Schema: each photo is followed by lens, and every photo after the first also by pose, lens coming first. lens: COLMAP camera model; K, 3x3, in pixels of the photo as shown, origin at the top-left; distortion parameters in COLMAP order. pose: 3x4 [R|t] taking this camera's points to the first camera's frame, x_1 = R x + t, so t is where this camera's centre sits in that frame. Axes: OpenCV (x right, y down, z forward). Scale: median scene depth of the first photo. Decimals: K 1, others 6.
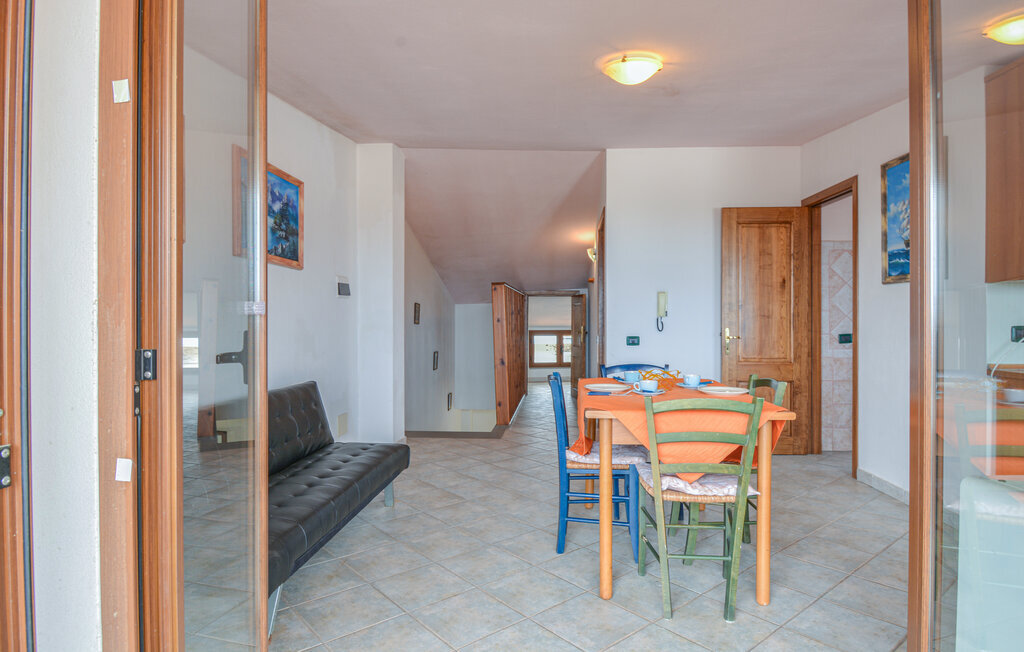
lens RADIAL K [[575.7, 0, 512.0], [0, 575.7, 326.0], [0, 0, 1]] dist [-0.002171, -0.000634]
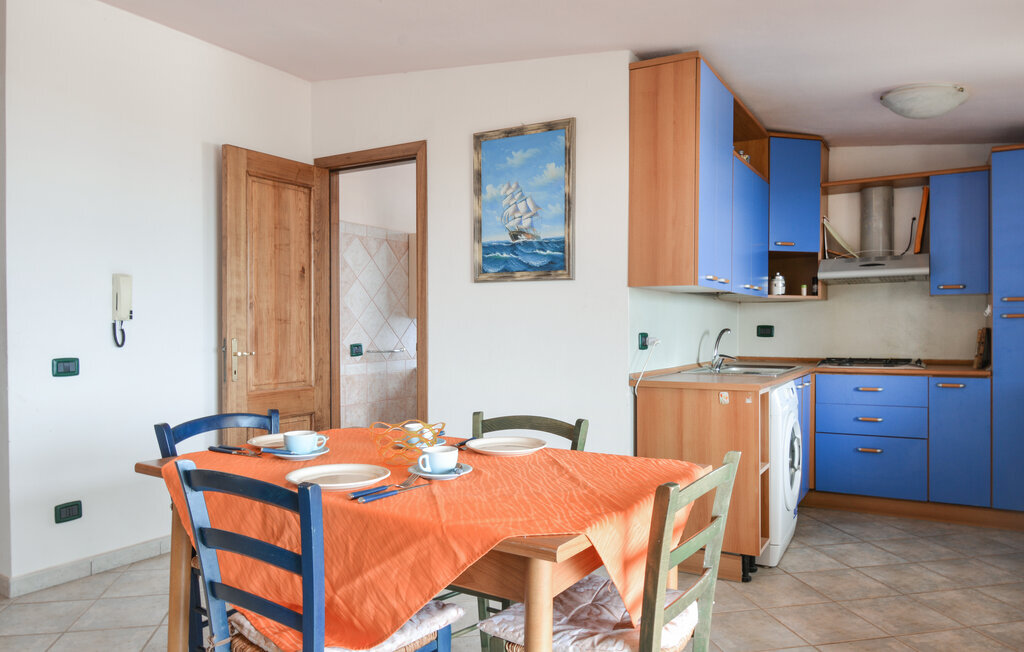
lens RADIAL K [[706.5, 0, 511.8], [0, 706.5, 335.3], [0, 0, 1]] dist [0.006430, -0.029515]
pose [[0.465225, -0.012853, 0.885099, -0.166540], [0.008205, 0.999914, 0.010208, -0.005880], [-0.885155, 0.002513, 0.465290, 0.382141]]
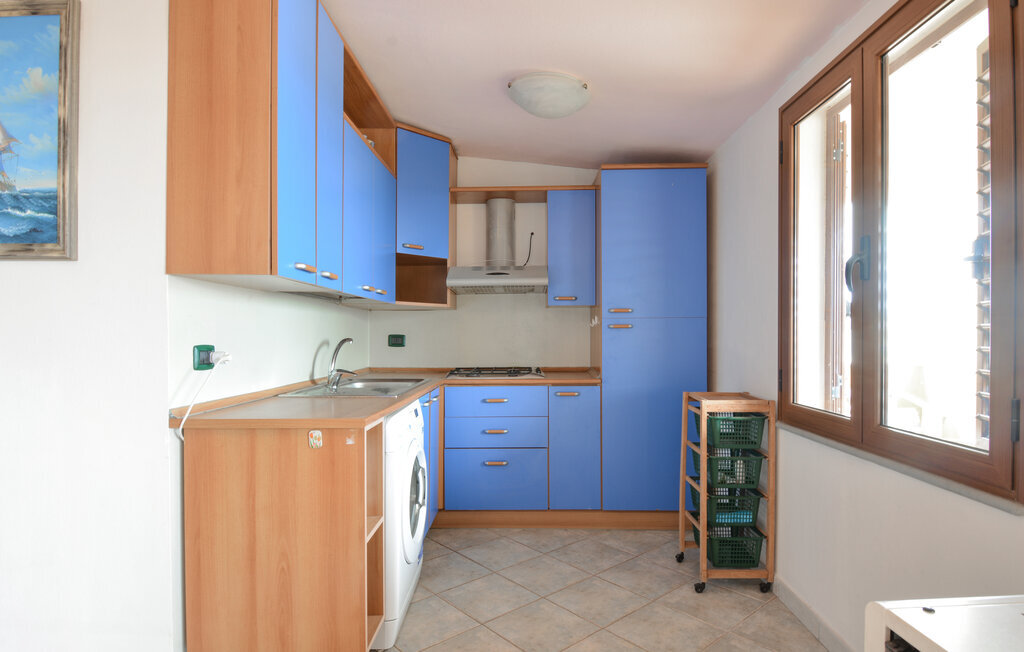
lens RADIAL K [[531.5, 0, 511.3], [0, 531.5, 332.5], [0, 0, 1]] dist [-0.003960, -0.001860]
pose [[-0.031079, 0.003354, 0.999511, 0.157827], [0.005803, 0.999978, -0.003175, -0.006432], [-0.999500, 0.005701, -0.031098, 0.397233]]
